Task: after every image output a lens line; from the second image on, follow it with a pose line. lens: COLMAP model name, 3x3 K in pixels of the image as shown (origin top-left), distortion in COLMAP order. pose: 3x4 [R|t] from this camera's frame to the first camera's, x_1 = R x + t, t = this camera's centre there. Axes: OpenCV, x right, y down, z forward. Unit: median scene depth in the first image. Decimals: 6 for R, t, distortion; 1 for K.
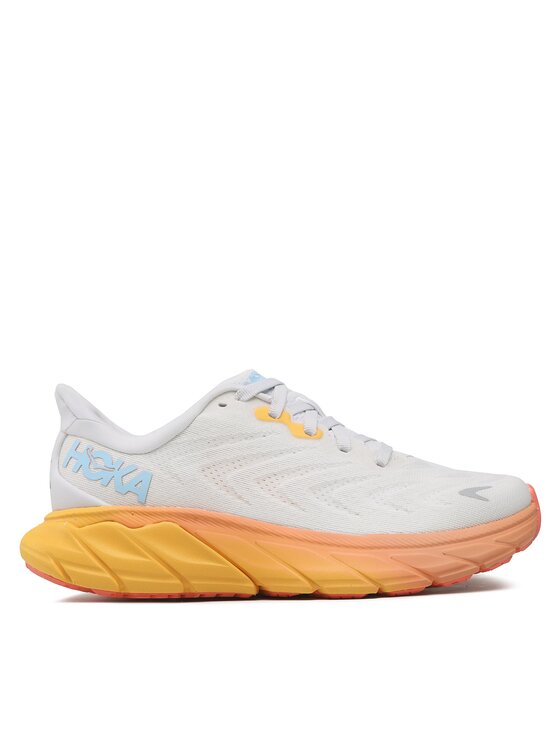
lens RADIAL K [[1247.6, 0, 280.3], [0, 1247.6, 373.5], [0, 0, 1]] dist [0.005394, 0.000000]
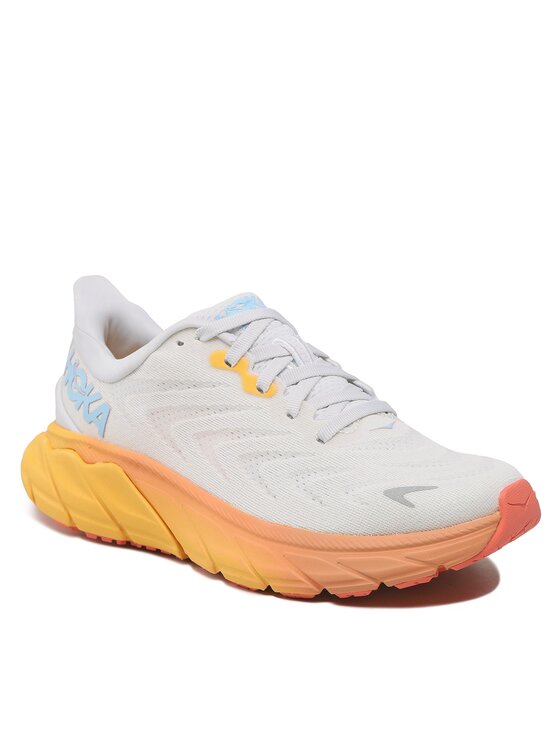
lens RADIAL K [[2212.4, 0, 279.8], [0, 2212.4, 372.8], [0, 0, 1]] dist [0.057257, 0.000000]
pose [[0.831868, 0.153182, -0.533414, 0.860384], [-0.001399, 0.961729, 0.274000, -0.388079], [0.554972, -0.227186, 0.800246, -0.220813]]
